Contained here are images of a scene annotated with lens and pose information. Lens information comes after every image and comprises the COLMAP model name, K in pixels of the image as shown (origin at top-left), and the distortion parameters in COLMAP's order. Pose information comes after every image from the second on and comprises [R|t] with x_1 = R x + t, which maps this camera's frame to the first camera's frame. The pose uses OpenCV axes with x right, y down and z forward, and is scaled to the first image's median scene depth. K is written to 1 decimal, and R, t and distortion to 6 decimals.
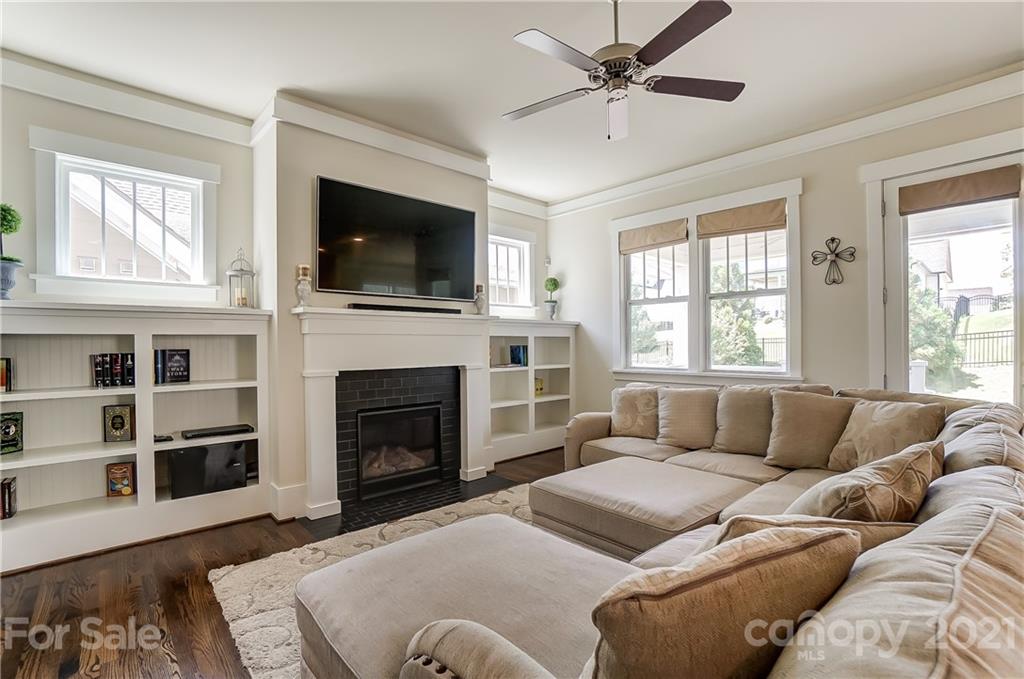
lens RADIAL K [[458.2, 0, 492.6], [0, 458.2, 347.1], [0, 0, 1]] dist [-0.045708, 0.013162]
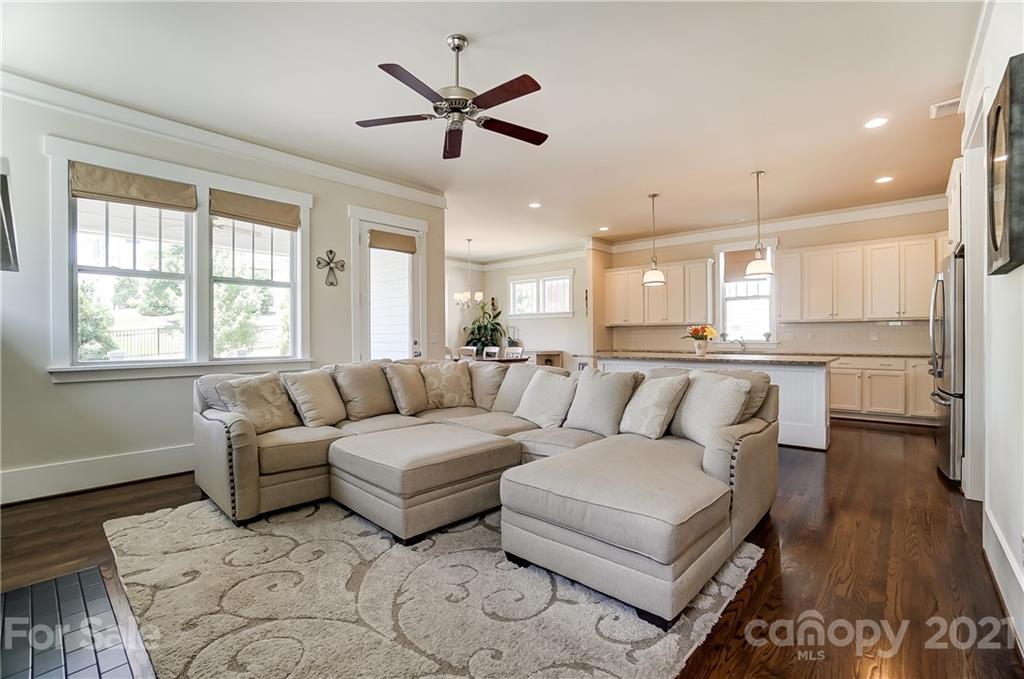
lens RADIAL K [[458.2, 0, 516.3], [0, 458.2, 339.4], [0, 0, 1]] dist [-0.045708, 0.013162]
pose [[-0.114878, 0.001825, 0.993378, -0.665079], [0.013090, 0.999914, -0.000324, 0.026079], [-0.993293, 0.012966, -0.114892, 0.657892]]
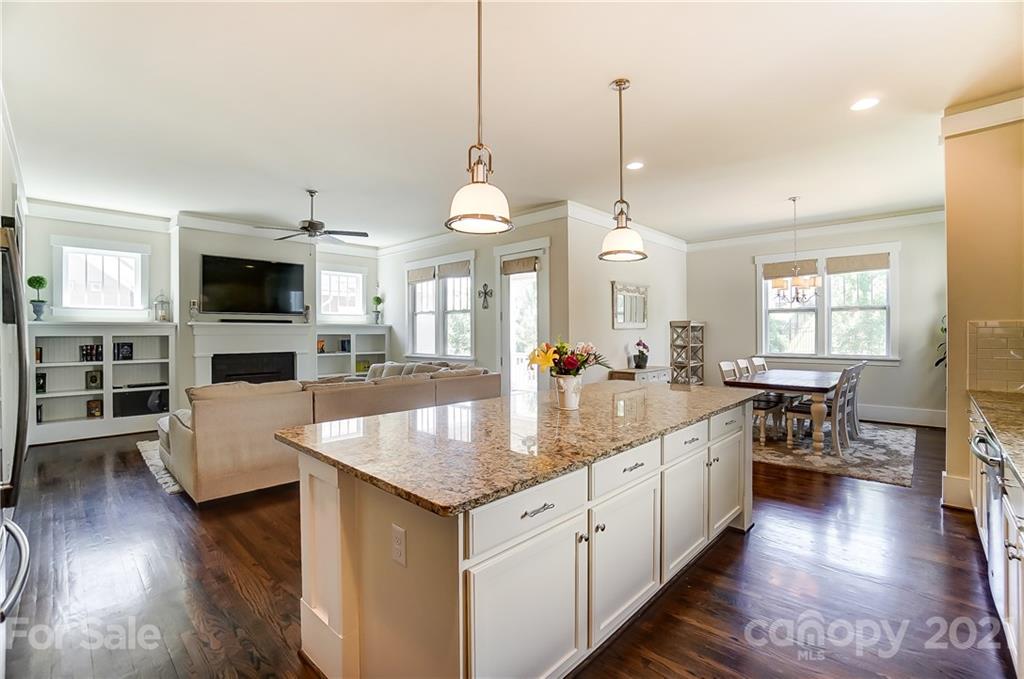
lens RADIAL K [[458.2, 0, 504.7], [0, 458.2, 331.7], [0, 0, 1]] dist [-0.045708, 0.013162]
pose [[0.997934, 0.003289, 0.064157, 0.769101], [-0.002678, 0.999950, -0.009612, -0.027250], [-0.064186, 0.009421, 0.997894, -0.980672]]
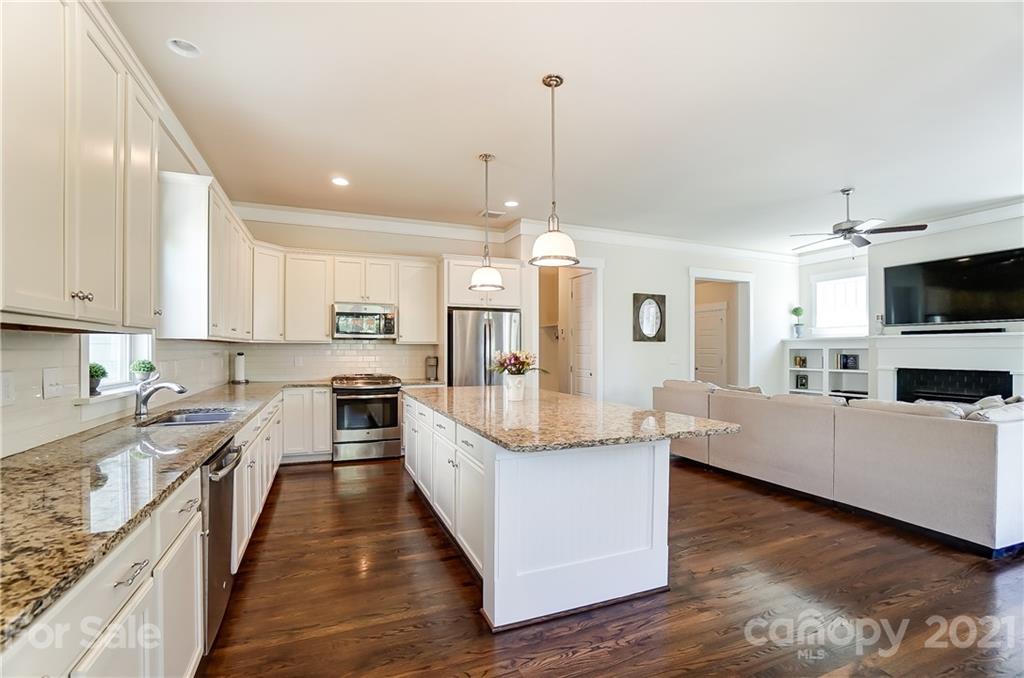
lens RADIAL K [[458.2, 0, 510.8], [0, 458.2, 346.8], [0, 0, 1]] dist [-0.045708, 0.013162]
pose [[-0.343657, -0.000472, -0.939095, 1.896961], [-0.007112, 0.999973, 0.002100, -0.026527], [0.939068, 0.007401, -0.343651, 0.130107]]
